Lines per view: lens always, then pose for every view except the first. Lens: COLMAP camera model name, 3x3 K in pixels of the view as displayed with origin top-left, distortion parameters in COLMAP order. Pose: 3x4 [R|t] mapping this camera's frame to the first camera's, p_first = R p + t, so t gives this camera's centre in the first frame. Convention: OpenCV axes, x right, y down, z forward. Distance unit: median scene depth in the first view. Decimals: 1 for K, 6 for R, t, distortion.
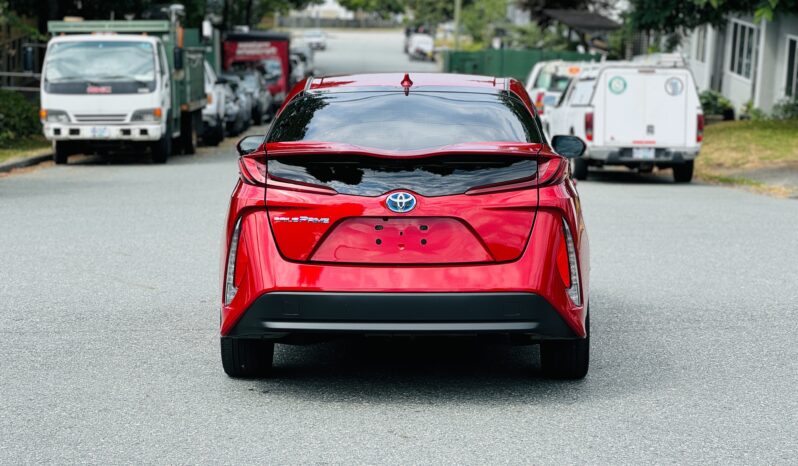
lens RADIAL K [[1788.6, 0, 399.0], [0, 1788.6, 233.0], [0, 0, 1]] dist [-0.108110, 4.419900]
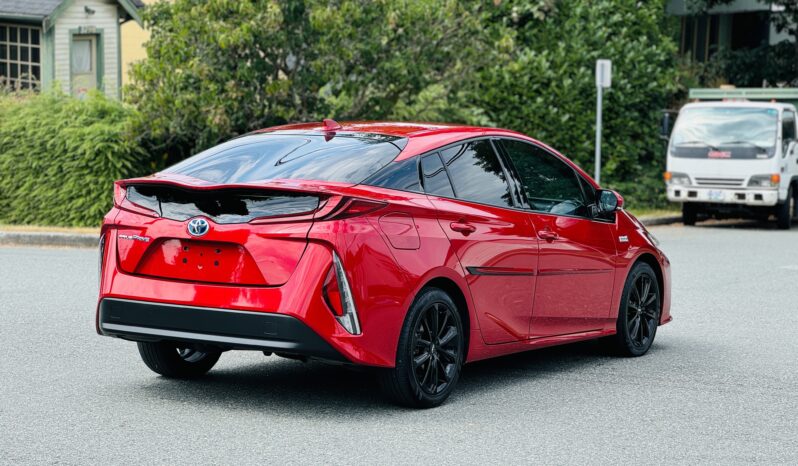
lens RADIAL K [[1788.6, 0, 399.0], [0, 1788.6, 233.0], [0, 0, 1]] dist [-0.108110, 4.419900]
pose [[0.871110, 0.056312, -0.487849, 0.177923], [-0.075913, 0.996904, -0.020480, 0.000075], [0.485185, 0.054874, 0.872688, 0.015693]]
